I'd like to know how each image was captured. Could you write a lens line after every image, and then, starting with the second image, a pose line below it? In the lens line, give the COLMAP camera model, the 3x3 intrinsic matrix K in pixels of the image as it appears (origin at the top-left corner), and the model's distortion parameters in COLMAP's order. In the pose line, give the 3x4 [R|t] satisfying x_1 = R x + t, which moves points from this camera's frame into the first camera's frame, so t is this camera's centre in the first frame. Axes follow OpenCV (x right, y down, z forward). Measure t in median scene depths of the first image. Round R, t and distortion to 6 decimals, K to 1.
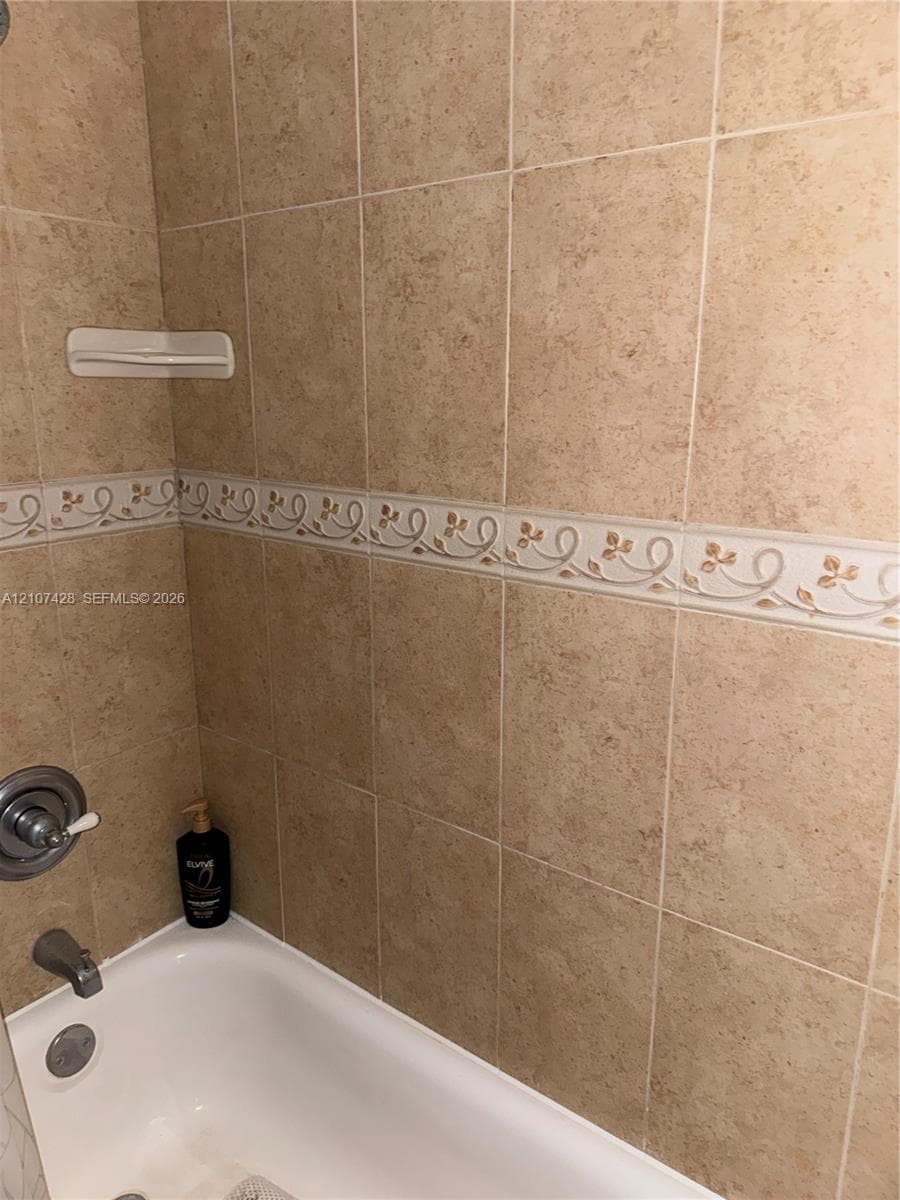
lens RADIAL K [[843.6, 0, 447.5], [0, 843.6, 601.5], [0, 0, 1]] dist [0.063693, -0.092822]
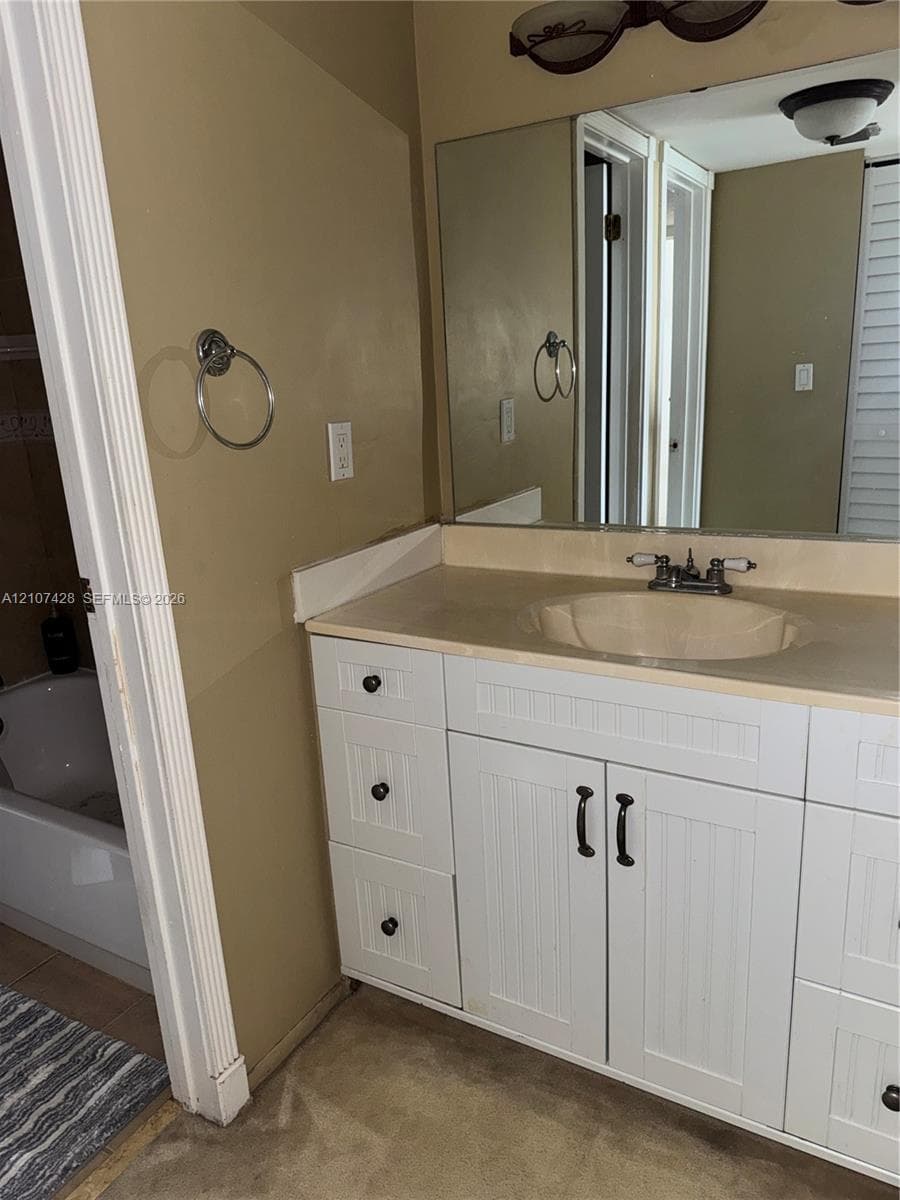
lens RADIAL K [[843.6, 0, 445.8], [0, 843.6, 603.2], [0, 0, 1]] dist [0.063693, -0.092822]
pose [[0.990047, -0.086335, 0.111145, 0.456808], [0.083711, 0.996094, 0.028078, 0.366093], [-0.113135, -0.018495, 0.993407, -1.212810]]
